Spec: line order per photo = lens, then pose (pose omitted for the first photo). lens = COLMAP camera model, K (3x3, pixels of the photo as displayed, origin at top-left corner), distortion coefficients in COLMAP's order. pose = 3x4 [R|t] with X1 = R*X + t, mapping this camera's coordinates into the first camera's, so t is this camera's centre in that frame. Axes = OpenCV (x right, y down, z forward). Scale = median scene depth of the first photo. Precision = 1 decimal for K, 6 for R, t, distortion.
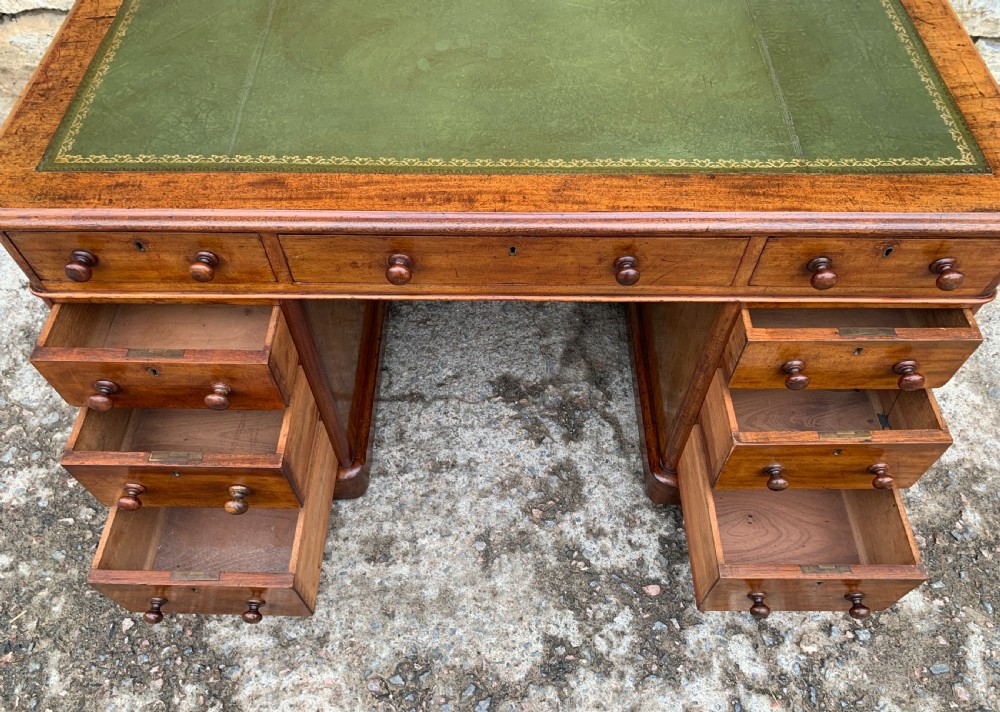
lens RADIAL K [[761.2, 0, 498.2], [0, 761.2, 329.7], [0, 0, 1]] dist [0.039860, -0.044585]
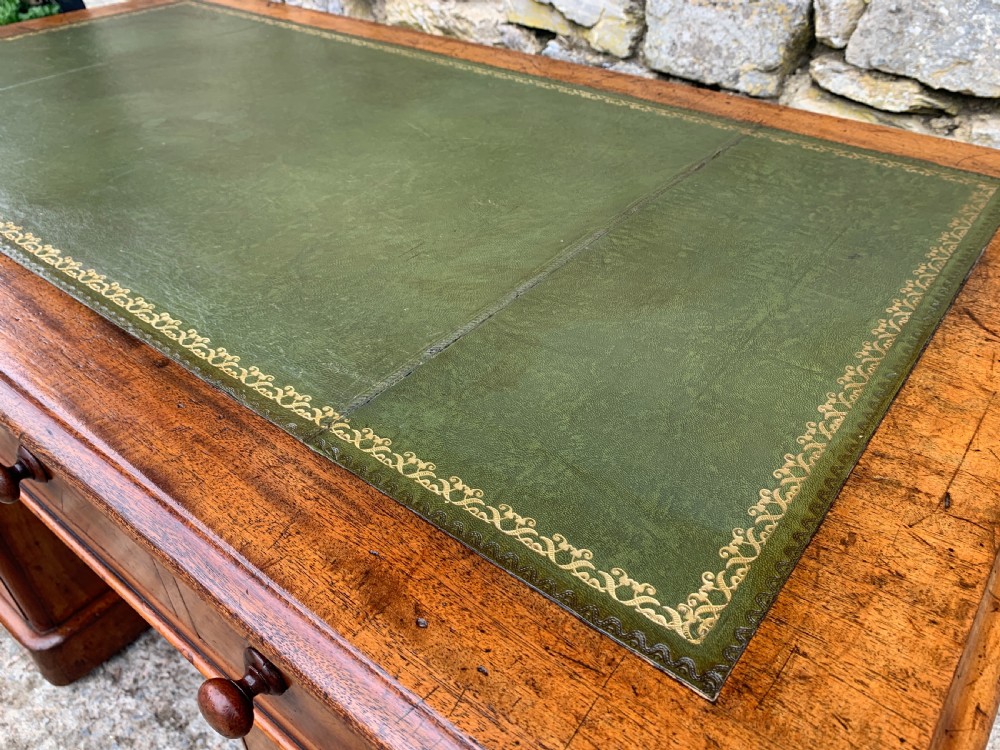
lens RADIAL K [[772.7, 0, 499.3], [0, 772.7, 371.5], [0, 0, 1]] dist [0.007963, -0.007585]
pose [[0.788203, 0.365164, -0.495370, 0.422722], [-0.492994, 0.856460, -0.153079, -0.139630], [0.368365, 0.364872, 0.855088, 0.416380]]
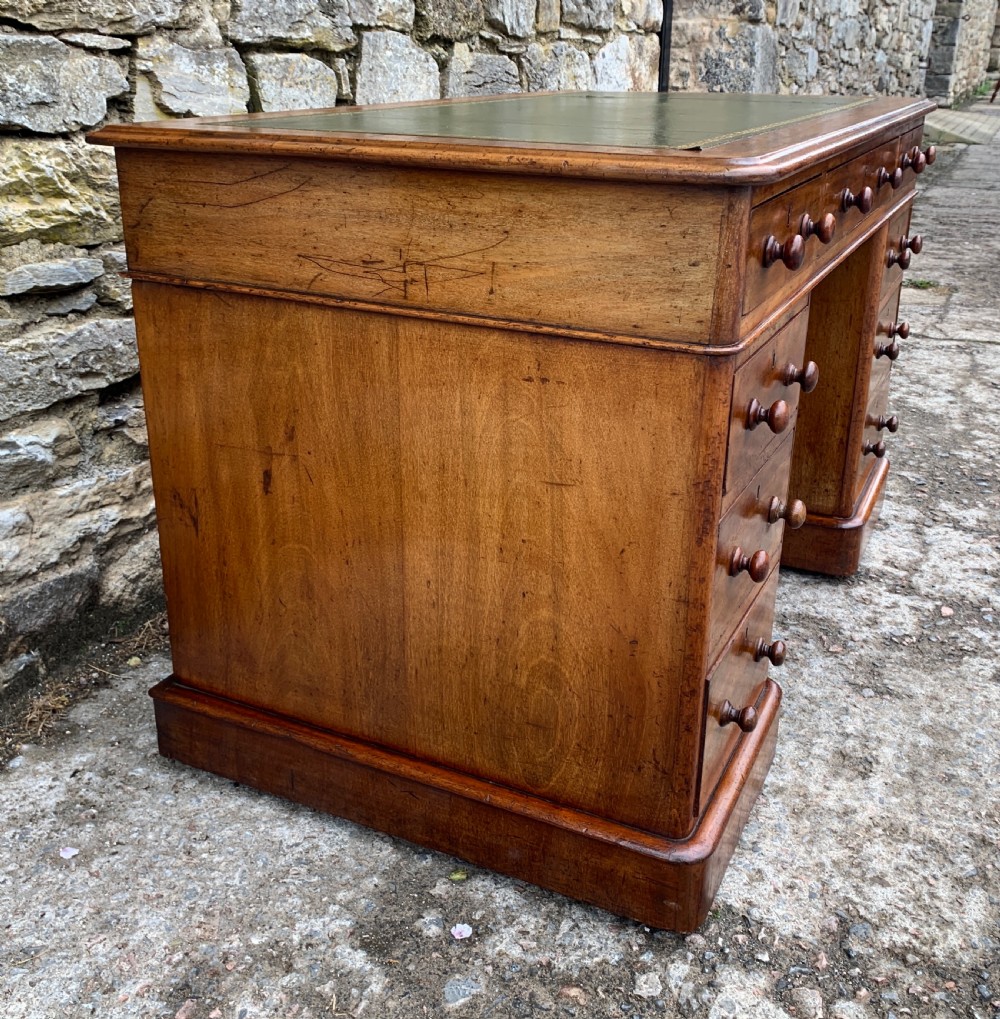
lens RADIAL K [[1098.4, 0, 511.3], [0, 1098.4, 481.2], [0, 0, 1]] dist [0.001122, 0.015094]
pose [[0.424480, -0.331424, 0.842600, -1.036882], [0.728377, 0.677790, -0.100339, -0.011721], [-0.537851, 0.656322, 0.529110, 0.468131]]
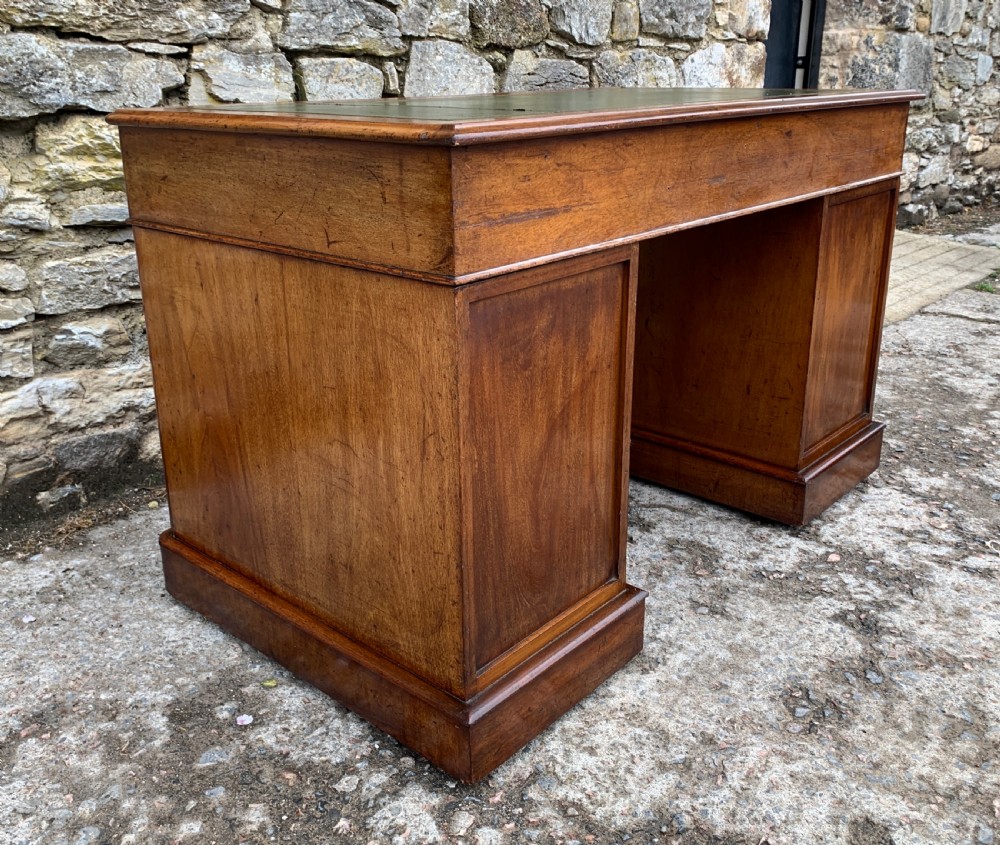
lens RADIAL K [[970.3, 0, 478.7], [0, 970.3, 386.0], [0, 0, 1]] dist [0.008139, 0.002924]
pose [[0.679914, -0.234885, 0.694655, -0.893555], [0.595326, 0.729909, -0.335887, 0.315546], [-0.428140, 0.641920, 0.636109, 0.251286]]
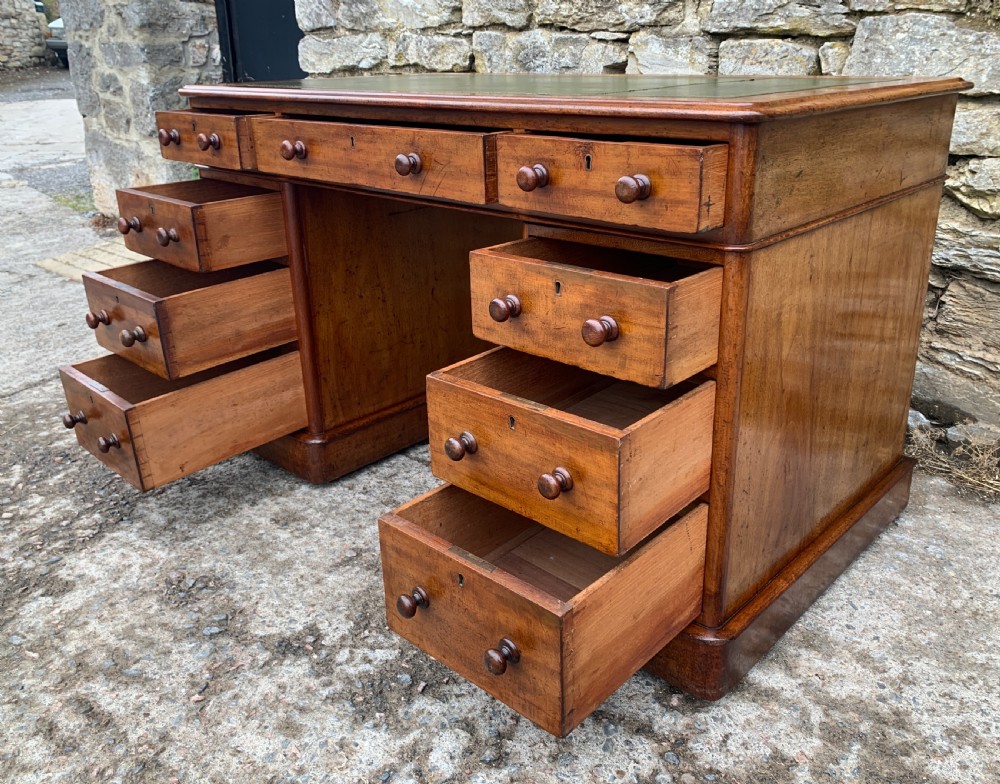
lens RADIAL K [[848.5, 0, 512.5], [0, 848.5, 358.3], [0, 0, 1]] dist [0.014017, -0.005943]
pose [[0.735667, 0.219965, -0.640632, 0.749018], [-0.536367, 0.766775, -0.352658, 0.361062], [0.413648, 0.603052, 0.682073, 0.214567]]
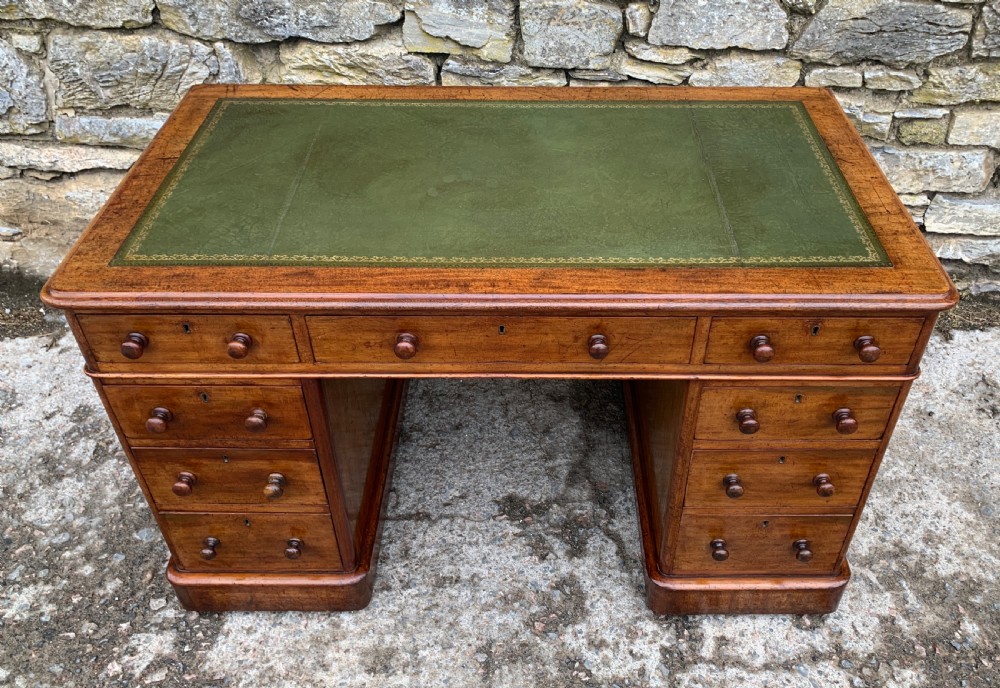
lens RADIAL K [[841.3, 0, 534.7], [0, 841.3, 329.9], [0, 0, 1]] dist [0.015591, -0.003726]
pose [[0.999975, -0.001407, 0.006987, 0.038760], [0.003053, 0.970388, -0.241532, 0.134444], [-0.006440, 0.241547, 0.970368, -0.171649]]
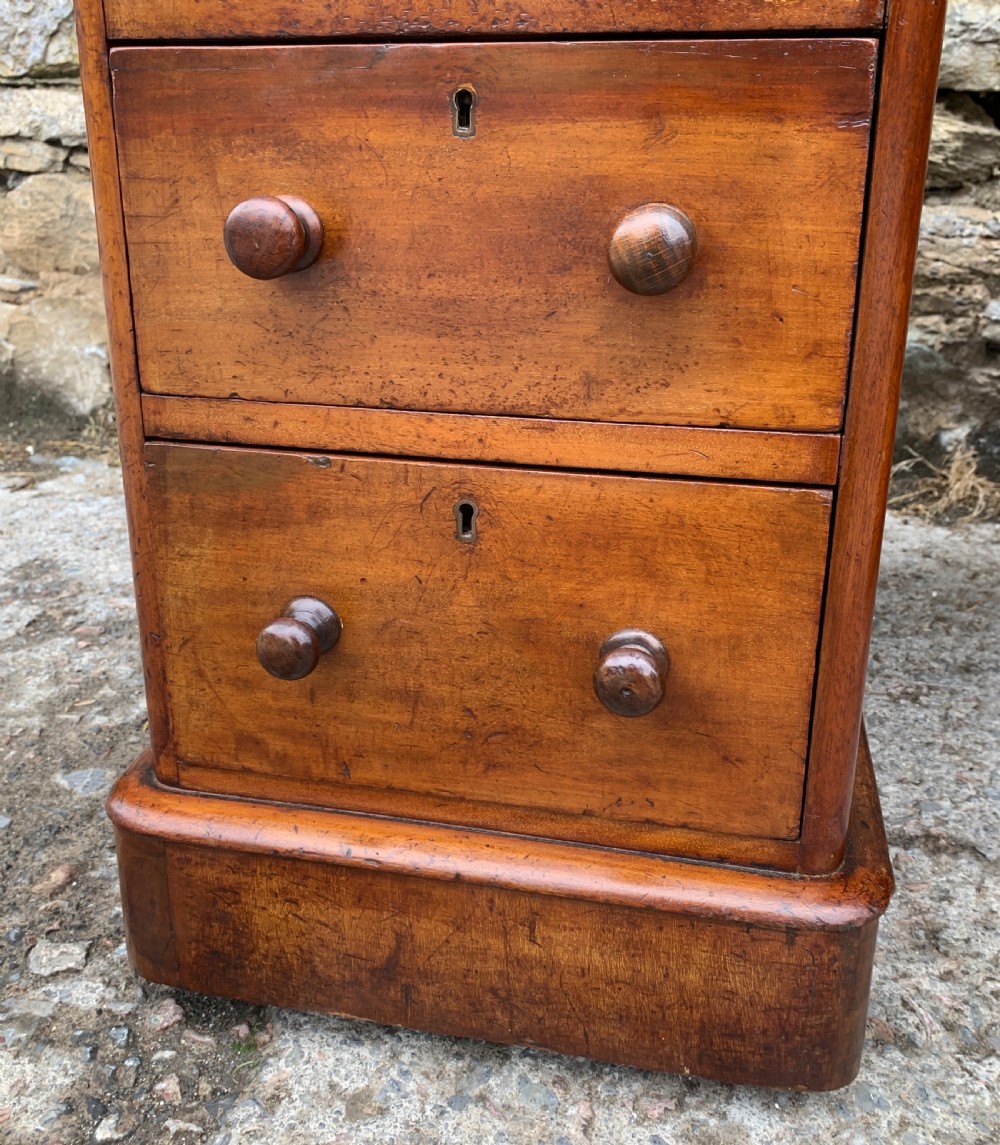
lens RADIAL K [[1108.2, 0, 497.4], [0, 1108.2, 476.8], [0, 0, 1]] dist [0.011500, -0.005262]
pose [[0.979157, 0.061241, -0.193653, -0.233172], [-0.165284, 0.794379, -0.584502, 0.292596], [0.118039, 0.604327, 0.787944, 0.619153]]
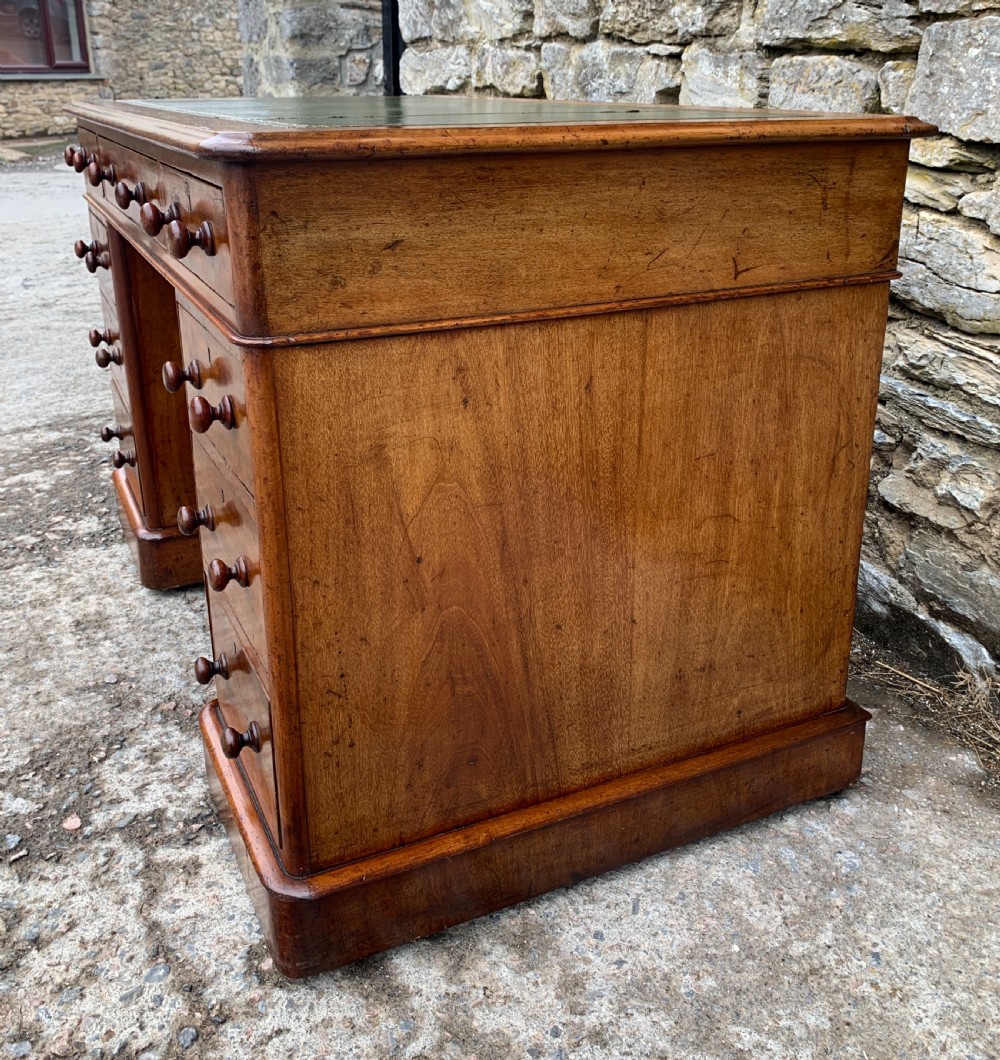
lens RADIAL K [[1079.8, 0, 521.0], [0, 1079.8, 457.7], [0, 0, 1]] dist [0.005834, 0.006525]
pose [[0.446922, 0.298413, -0.843333, 1.013716], [-0.722980, 0.675685, -0.144050, -0.009855], [0.526841, 0.674091, 0.517725, 0.502705]]
